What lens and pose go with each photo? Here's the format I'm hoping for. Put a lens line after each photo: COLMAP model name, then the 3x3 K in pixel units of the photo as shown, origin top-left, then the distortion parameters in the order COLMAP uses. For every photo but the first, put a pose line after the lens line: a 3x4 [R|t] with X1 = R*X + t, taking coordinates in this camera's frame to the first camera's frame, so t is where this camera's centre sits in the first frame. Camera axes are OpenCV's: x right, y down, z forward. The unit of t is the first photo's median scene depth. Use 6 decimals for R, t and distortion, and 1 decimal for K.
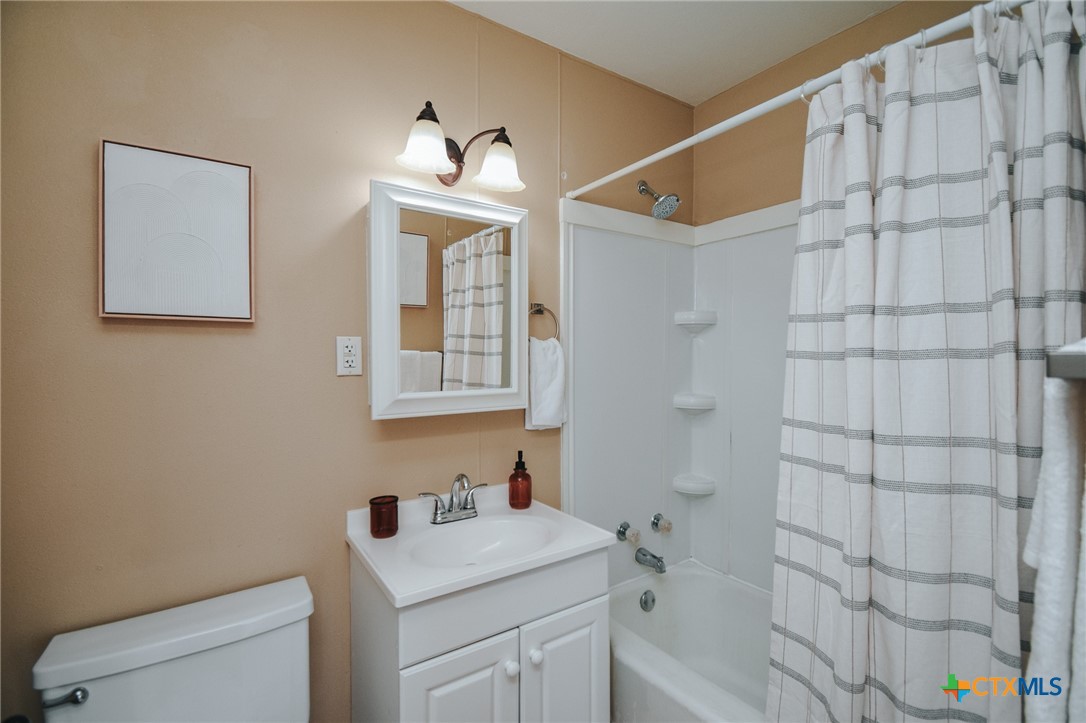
lens RADIAL K [[486.2, 0, 541.3], [0, 486.2, 361.4], [0, 0, 1]] dist [0.019046, -0.019363]
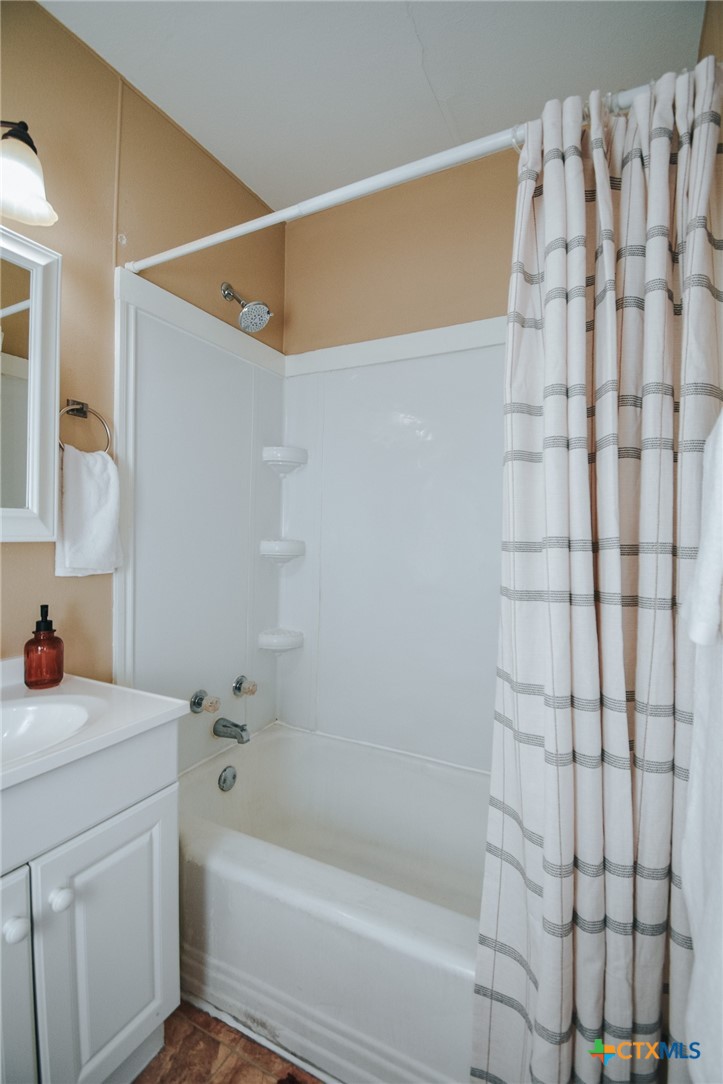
lens RADIAL K [[485.3, 0, 370.0], [0, 485.3, 543.1], [0, 0, 1]] dist [0.019046, -0.019363]
pose [[0.874197, 0.010535, 0.485457, 0.022217], [-0.016576, 0.999829, 0.008151, 0.077332], [-0.485288, -0.015172, 0.874222, 0.161627]]
